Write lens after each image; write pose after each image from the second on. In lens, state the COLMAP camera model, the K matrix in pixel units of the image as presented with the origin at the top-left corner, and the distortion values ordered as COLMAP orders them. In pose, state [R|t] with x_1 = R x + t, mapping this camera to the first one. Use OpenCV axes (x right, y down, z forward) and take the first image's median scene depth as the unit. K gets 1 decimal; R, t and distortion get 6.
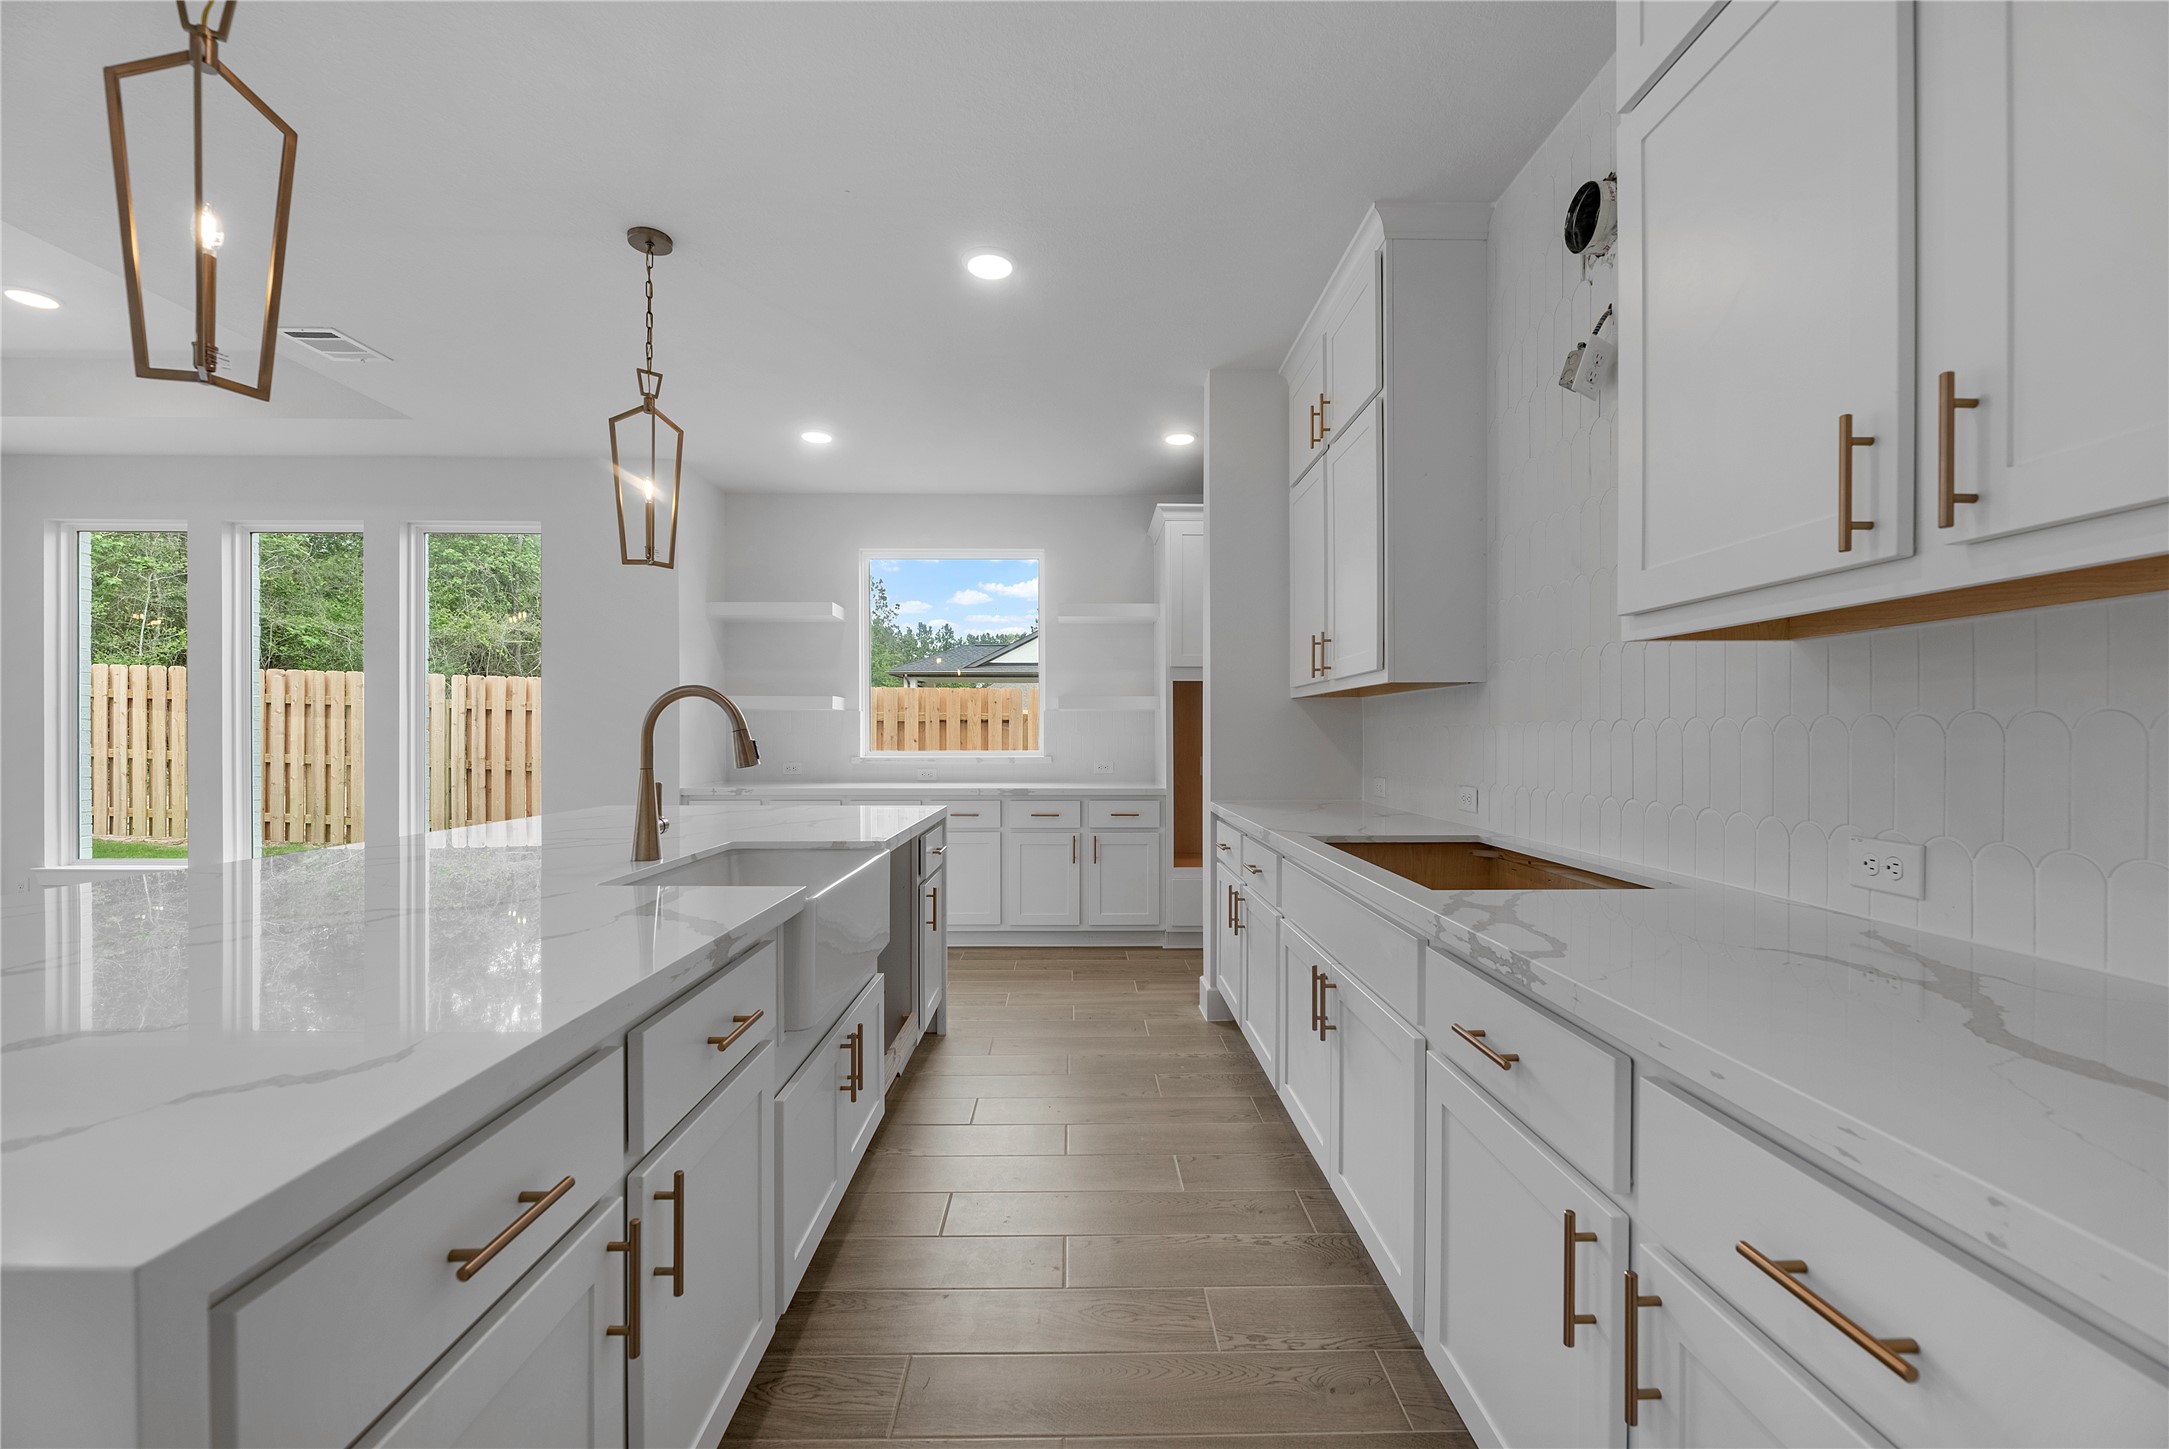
lens RADIAL K [[901.4, 0, 1080.7], [0, 901.4, 730.6], [0, 0, 1]] dist [0.001112, -0.000128]
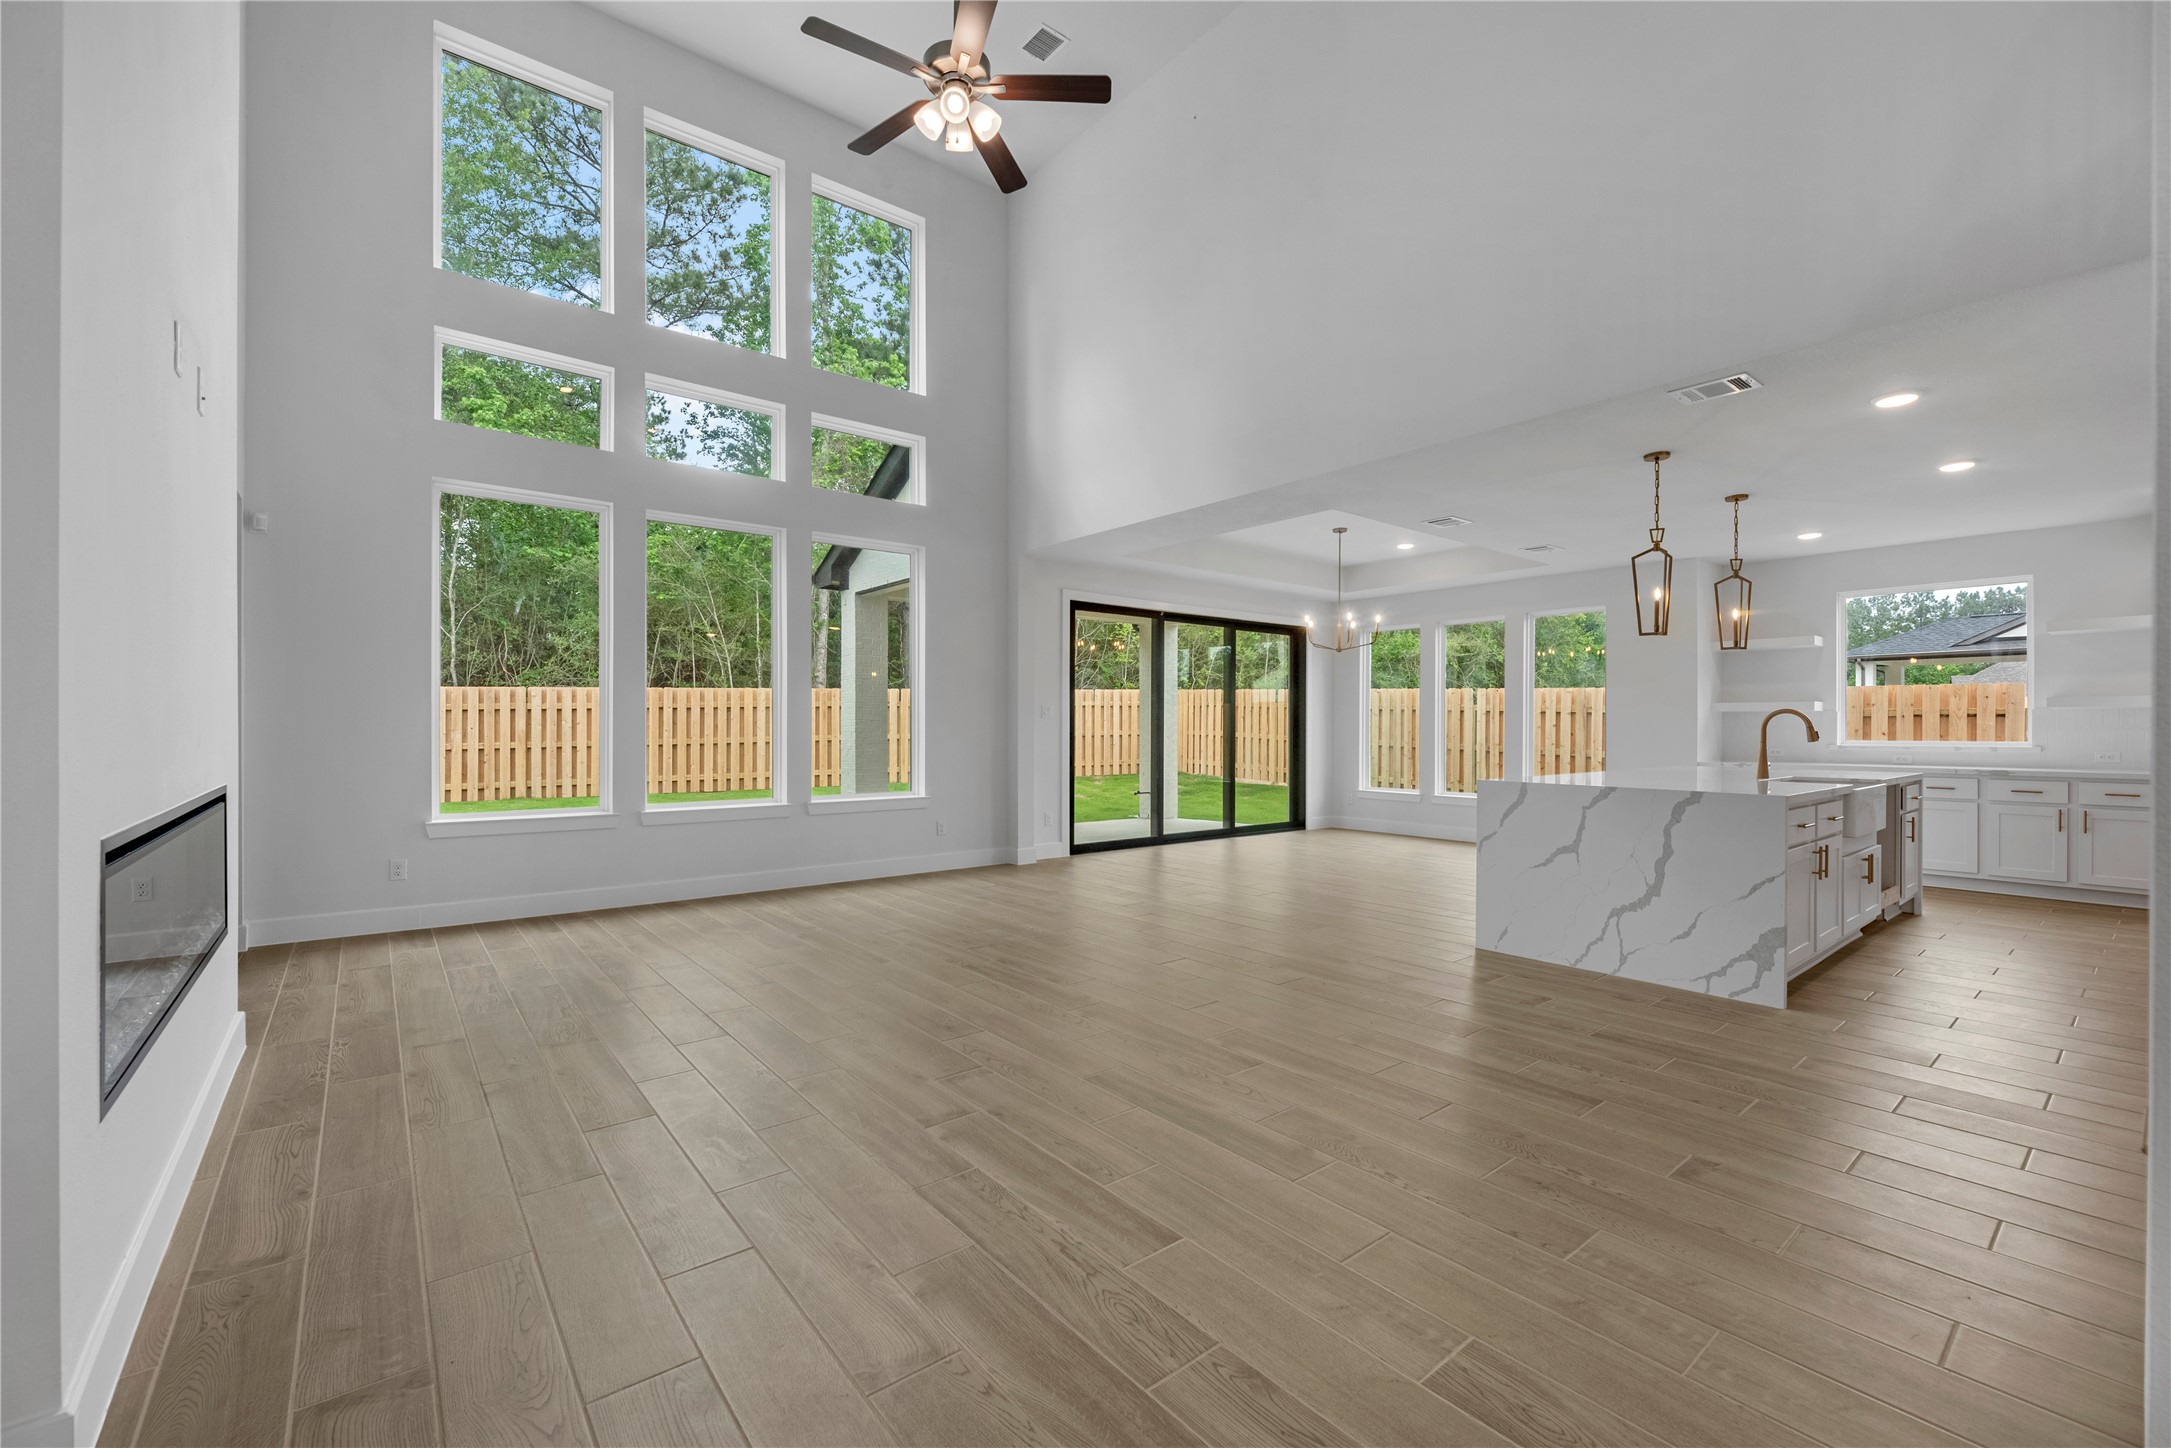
lens RADIAL K [[902.2, 0, 1081.7], [0, 902.2, 730.1], [0, 0, 1]] dist [0.001112, -0.000128]
pose [[0.624608, 0.005147, -0.780922, 0.121829], [0.001917, 0.999965, 0.008124, -0.005995], [0.780936, -0.006571, 0.624576, -0.834906]]
